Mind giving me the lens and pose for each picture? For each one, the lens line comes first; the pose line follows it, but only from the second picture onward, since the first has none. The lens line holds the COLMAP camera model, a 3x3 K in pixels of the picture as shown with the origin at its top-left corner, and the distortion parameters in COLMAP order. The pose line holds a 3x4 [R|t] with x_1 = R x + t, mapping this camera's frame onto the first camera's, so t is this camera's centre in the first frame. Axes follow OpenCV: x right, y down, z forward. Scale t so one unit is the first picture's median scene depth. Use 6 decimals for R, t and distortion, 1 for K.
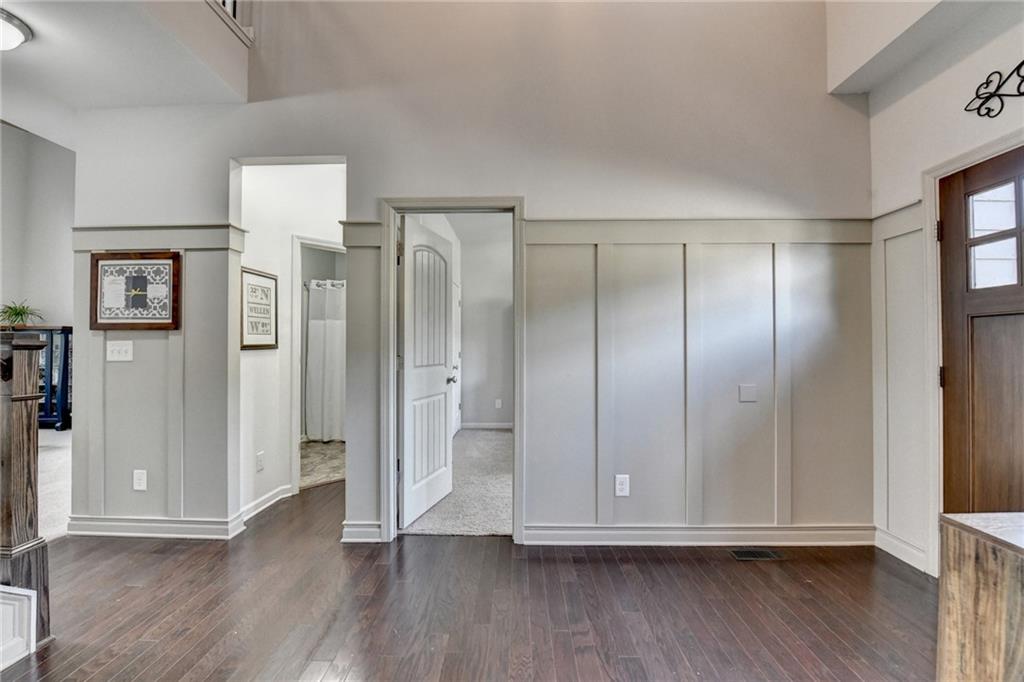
lens RADIAL K [[416.6, 0, 504.9], [0, 416.6, 345.4], [0, 0, 1]] dist [-0.013657, -0.002513]
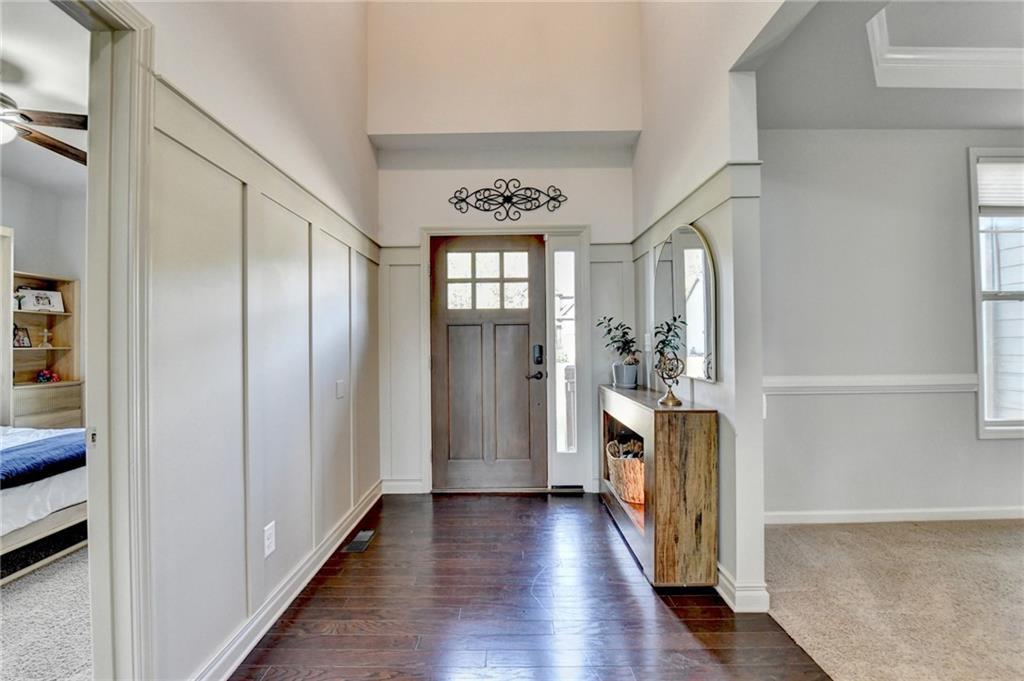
lens RADIAL K [[415.7, 0, 502.9], [0, 415.7, 341.1], [0, 0, 1]] dist [-0.012773, -0.002575]
pose [[-0.024421, 0.009345, 0.999658, -0.496410], [0.002805, 0.999953, -0.009279, 0.010448], [-0.999698, 0.002578, -0.024446, 0.717202]]
